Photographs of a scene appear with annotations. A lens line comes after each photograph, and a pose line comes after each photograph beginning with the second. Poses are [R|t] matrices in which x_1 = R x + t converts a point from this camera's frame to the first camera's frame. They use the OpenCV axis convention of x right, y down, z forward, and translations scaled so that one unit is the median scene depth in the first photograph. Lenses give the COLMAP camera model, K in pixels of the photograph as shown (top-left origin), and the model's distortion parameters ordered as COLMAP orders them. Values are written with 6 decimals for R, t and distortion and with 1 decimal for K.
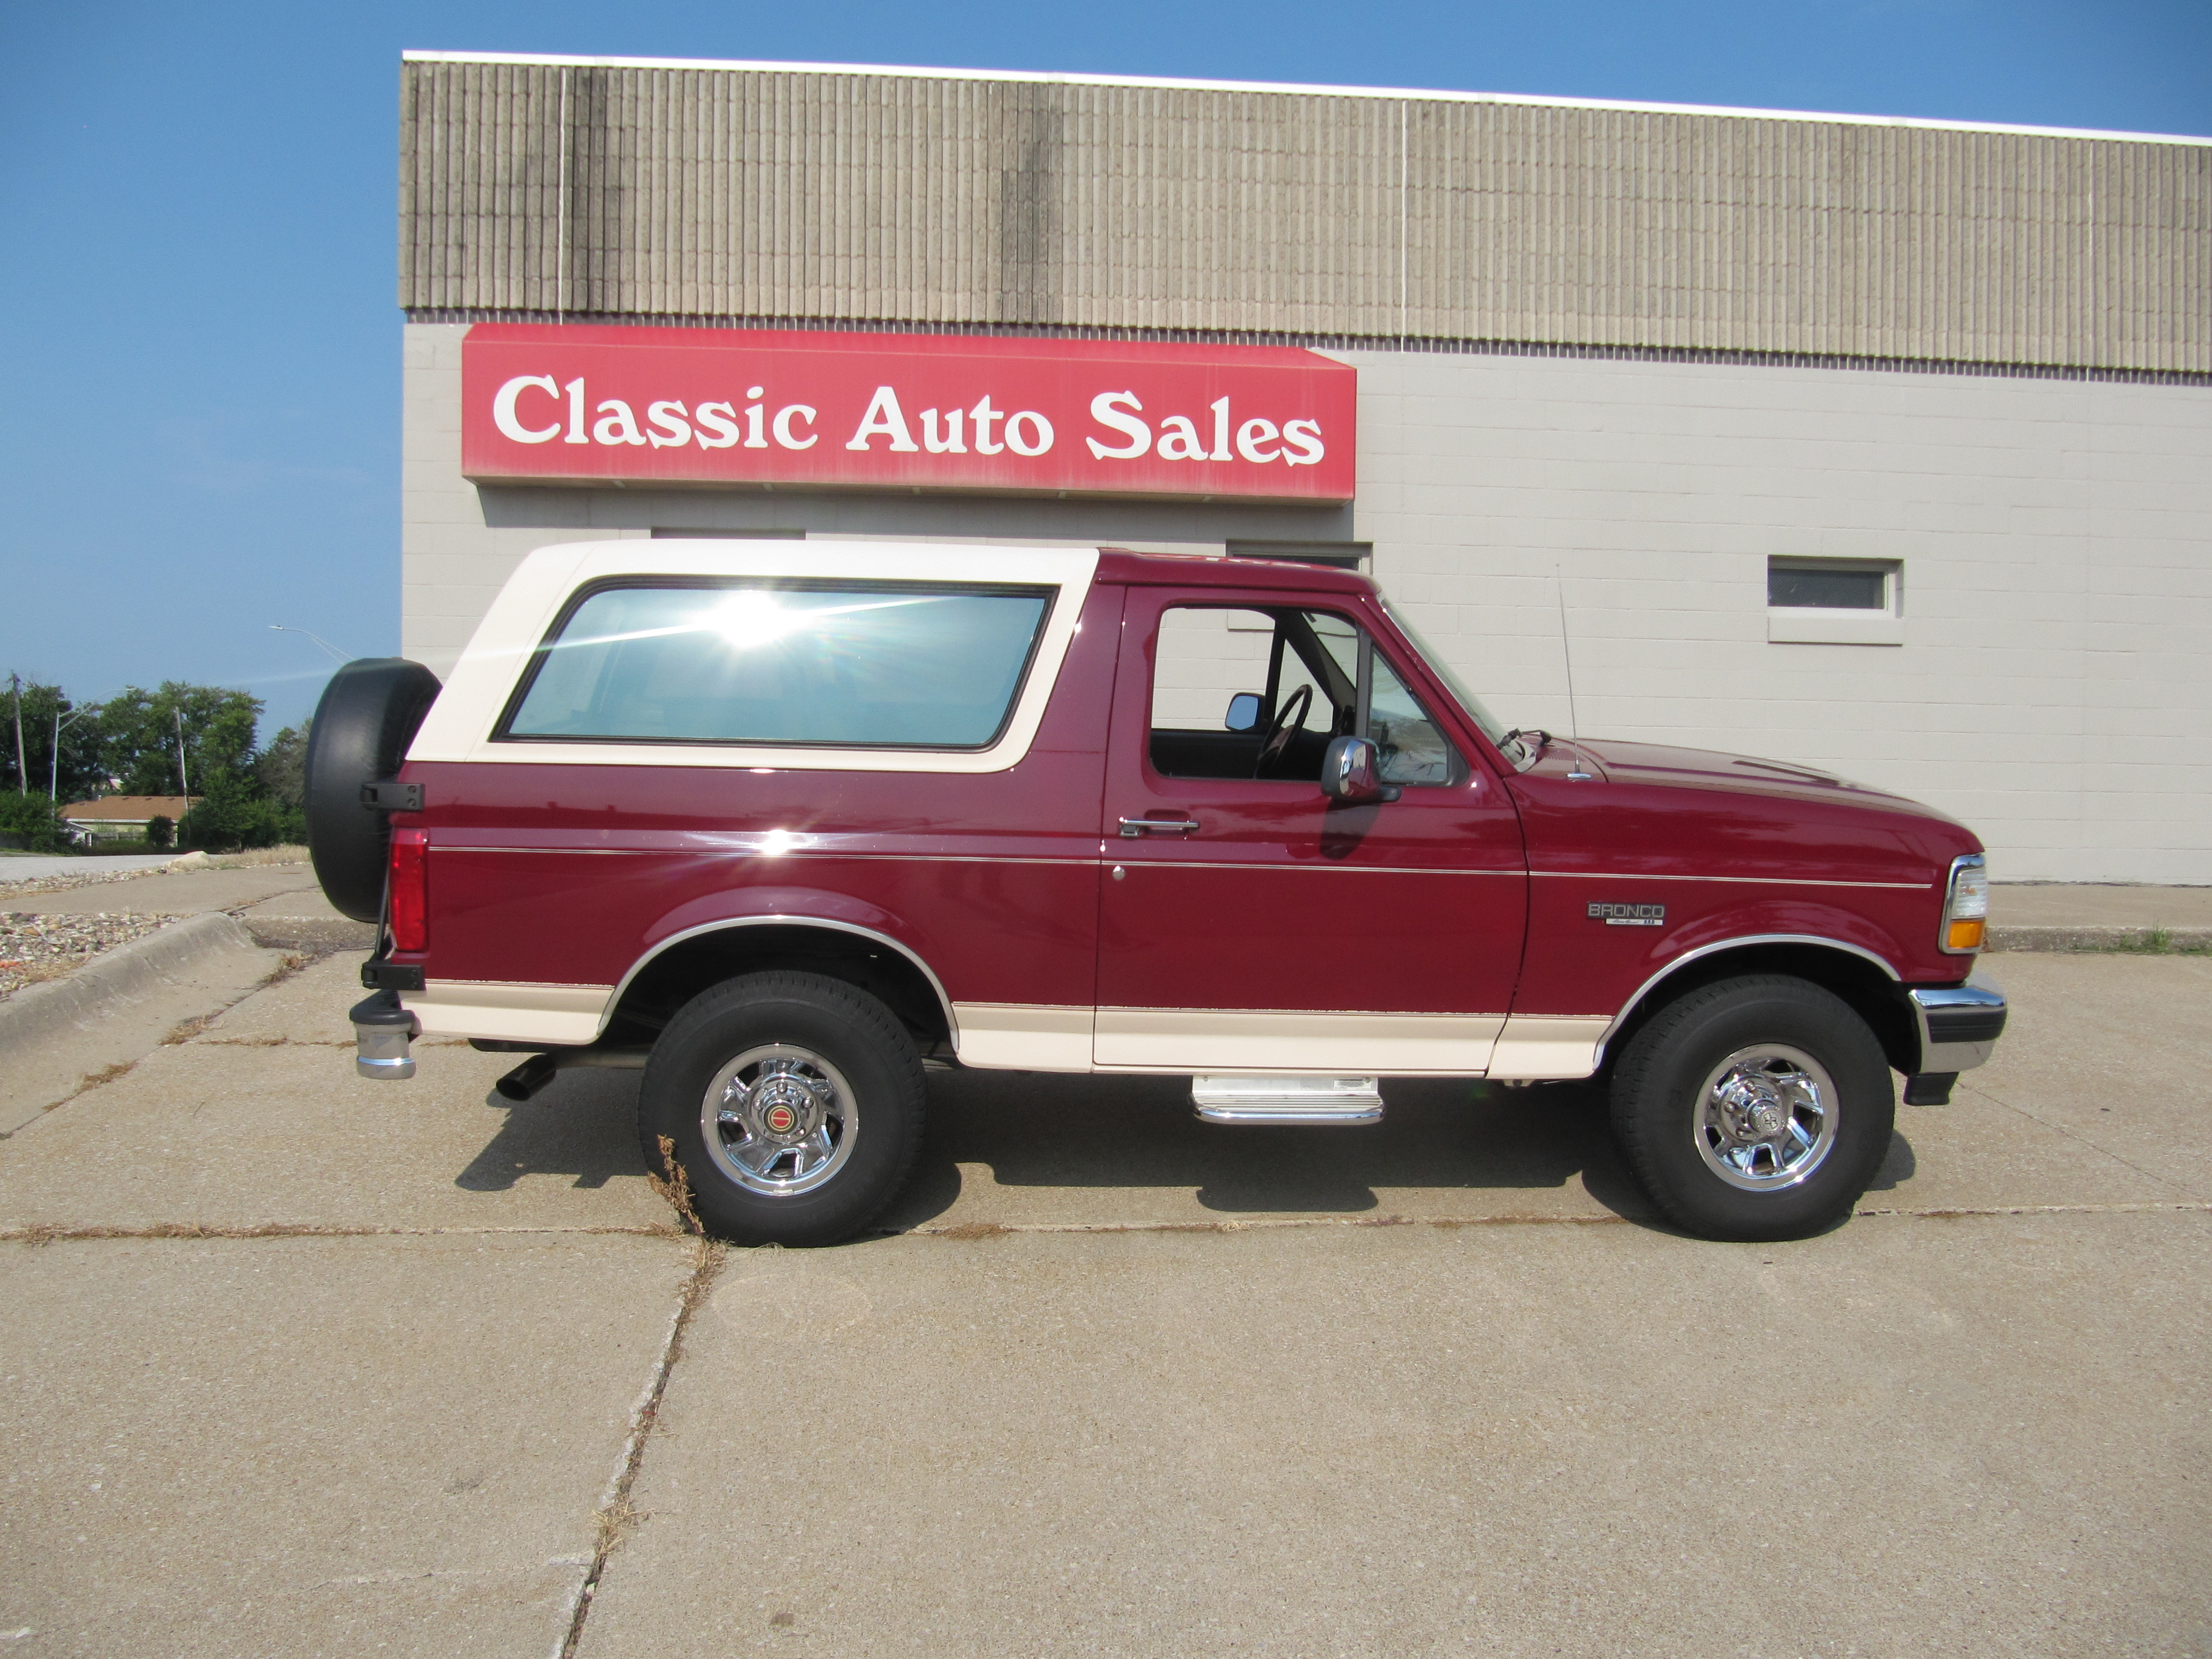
lens RADIAL K [[1824.4, 0, 1102.4], [0, 1824.4, 845.7], [0, 0, 1]] dist [-0.059374, 0.026490]
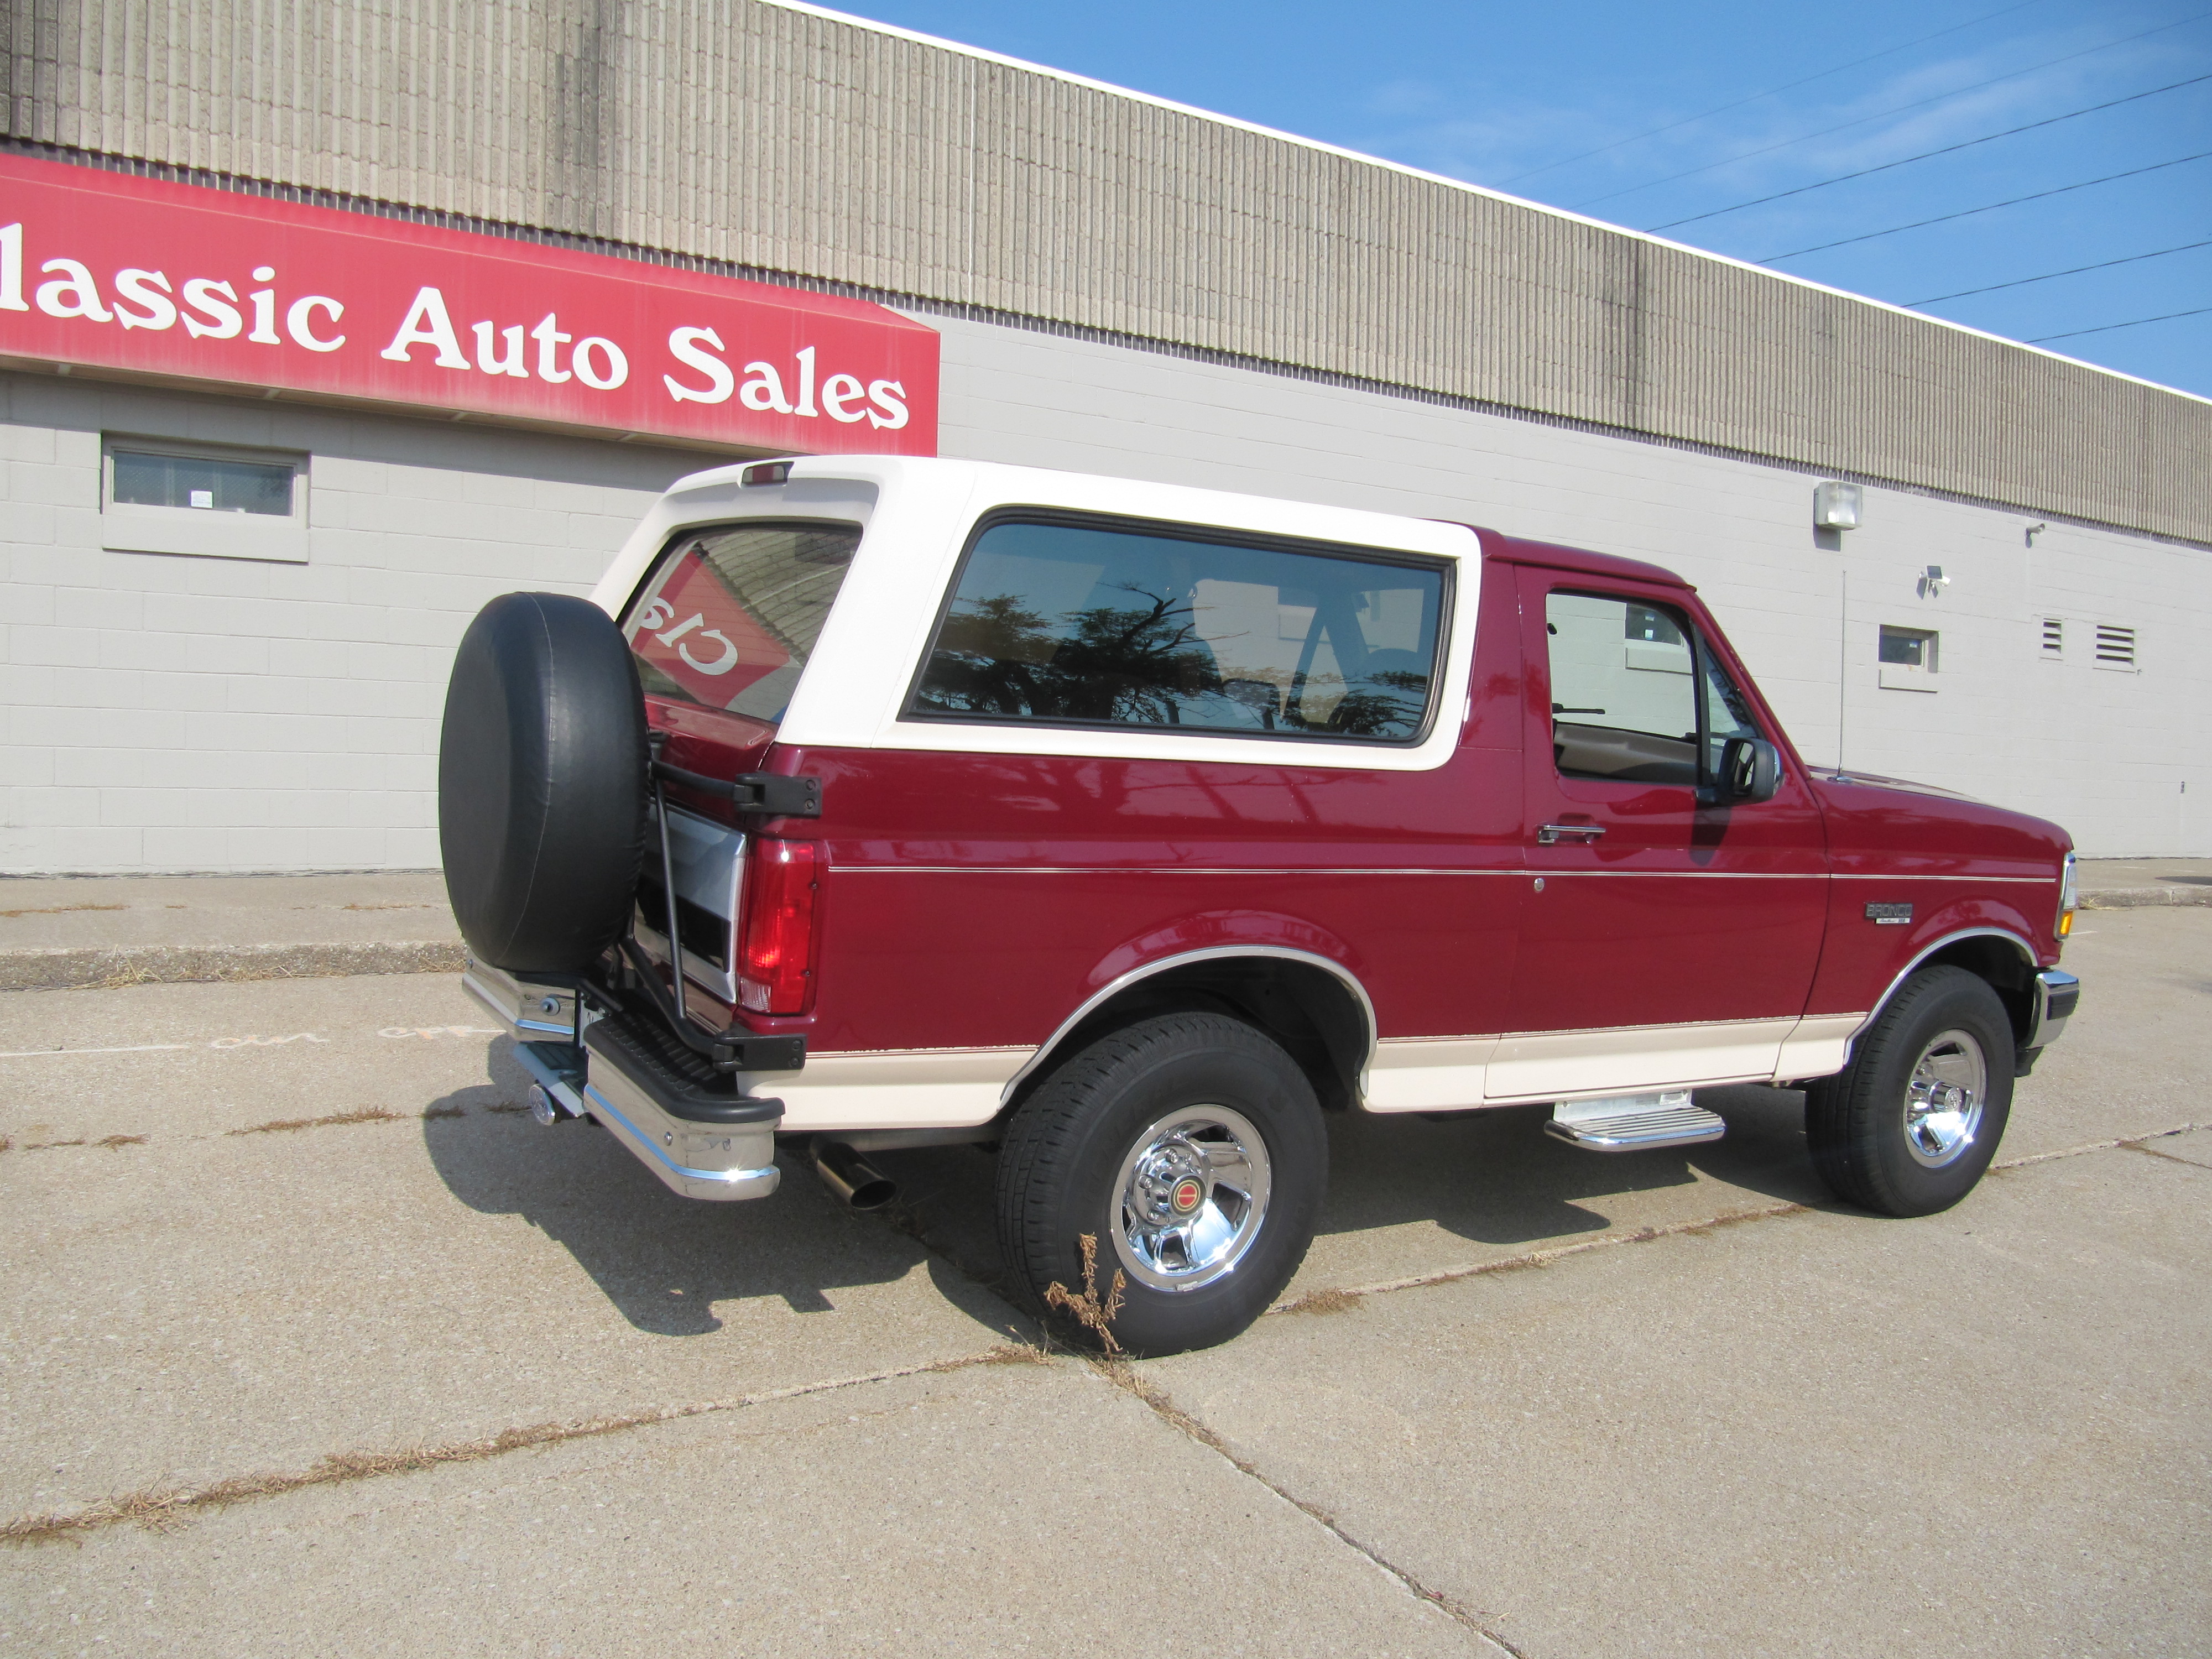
lens RADIAL K [[1824.4, 0, 1118.1], [0, 1824.4, 837.3], [0, 0, 1]] dist [-0.059374, 0.026490]
pose [[0.878305, -0.007469, 0.478042, -0.239255], [0.004082, 0.999959, 0.008125, -0.006432], [-0.478083, -0.005185, 0.878300, 0.123685]]
